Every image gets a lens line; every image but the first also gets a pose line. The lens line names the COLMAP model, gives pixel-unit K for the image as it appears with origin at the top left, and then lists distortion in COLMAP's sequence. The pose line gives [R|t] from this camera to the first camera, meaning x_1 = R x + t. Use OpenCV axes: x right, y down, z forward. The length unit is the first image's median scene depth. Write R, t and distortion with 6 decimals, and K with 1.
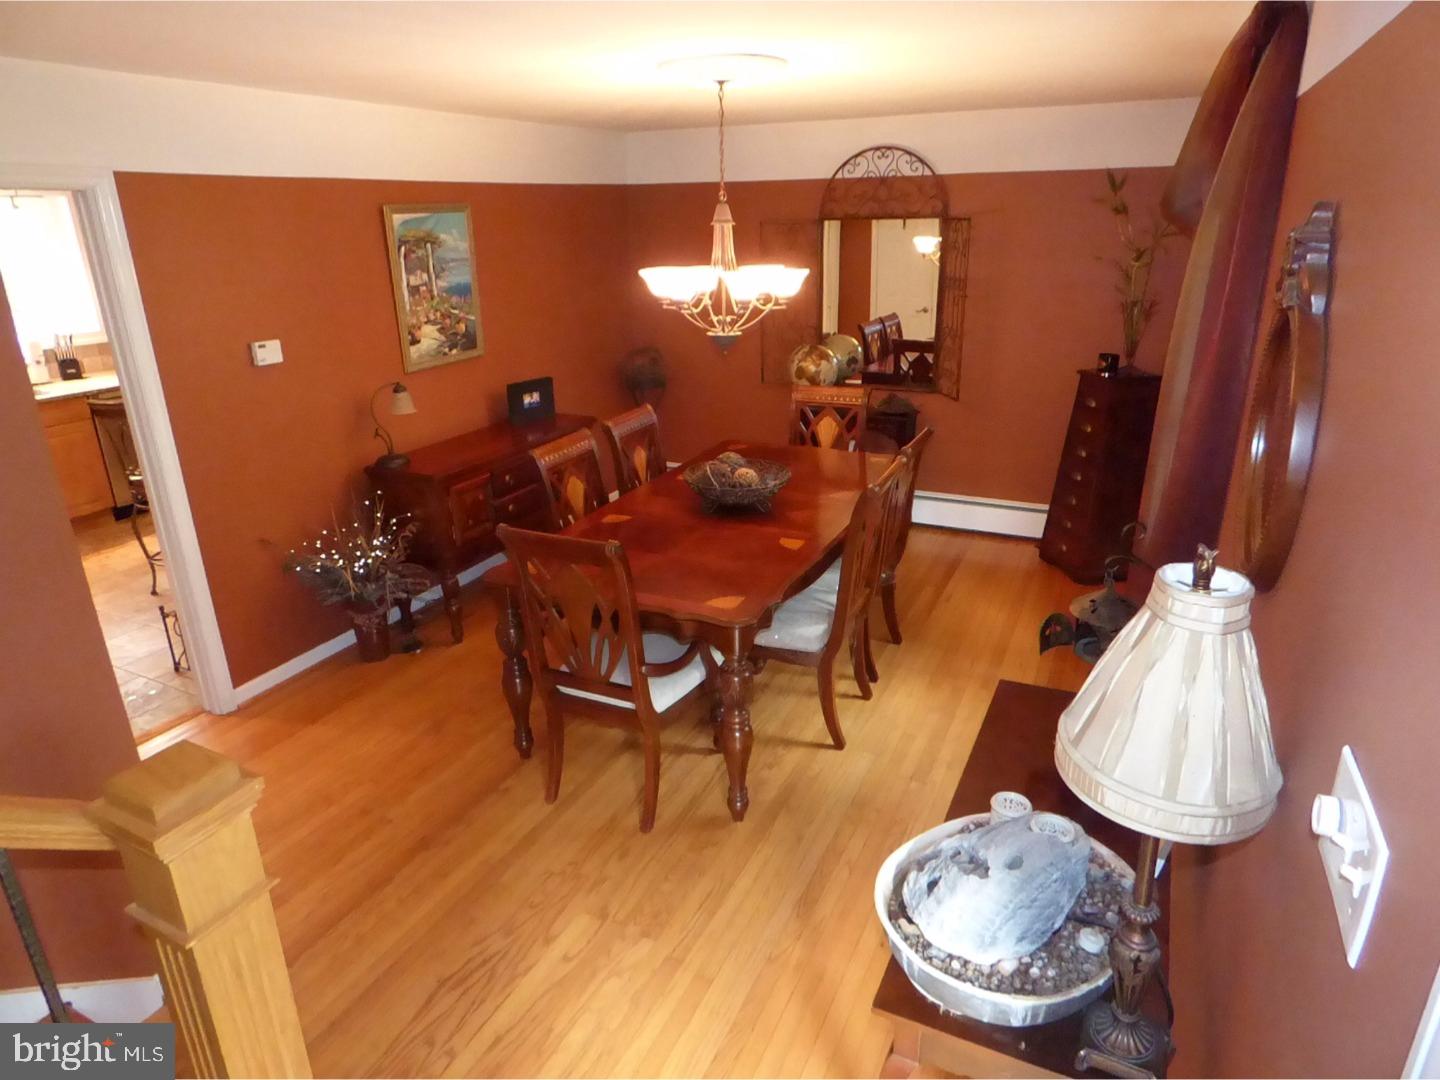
lens RADIAL K [[860.7, 0, 717.8], [0, 860.7, 525.2], [0, 0, 1]] dist [-0.002051, 0.000139]
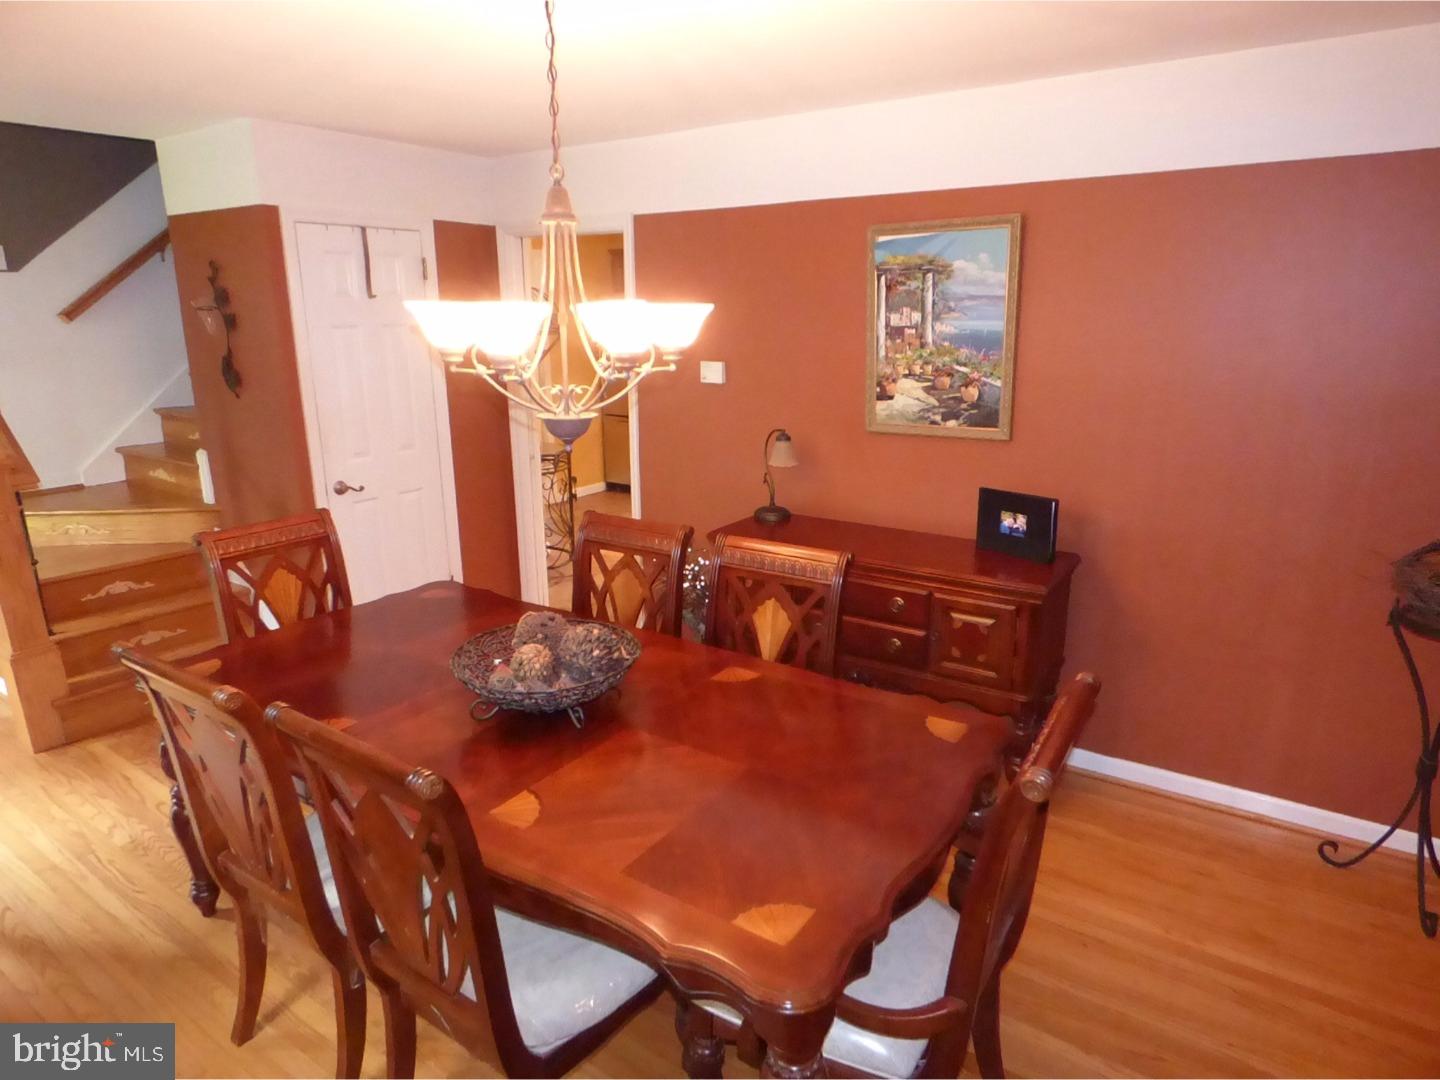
lens RADIAL K [[860.7, 0, 721.3], [0, 860.7, 536.8], [0, 0, 1]] dist [-0.002051, 0.000139]
pose [[-0.138202, 0.278424, -0.950463, 0.445573], [-0.323396, 0.894384, 0.309020, -0.287379], [0.936117, 0.350083, -0.033565, 0.911380]]
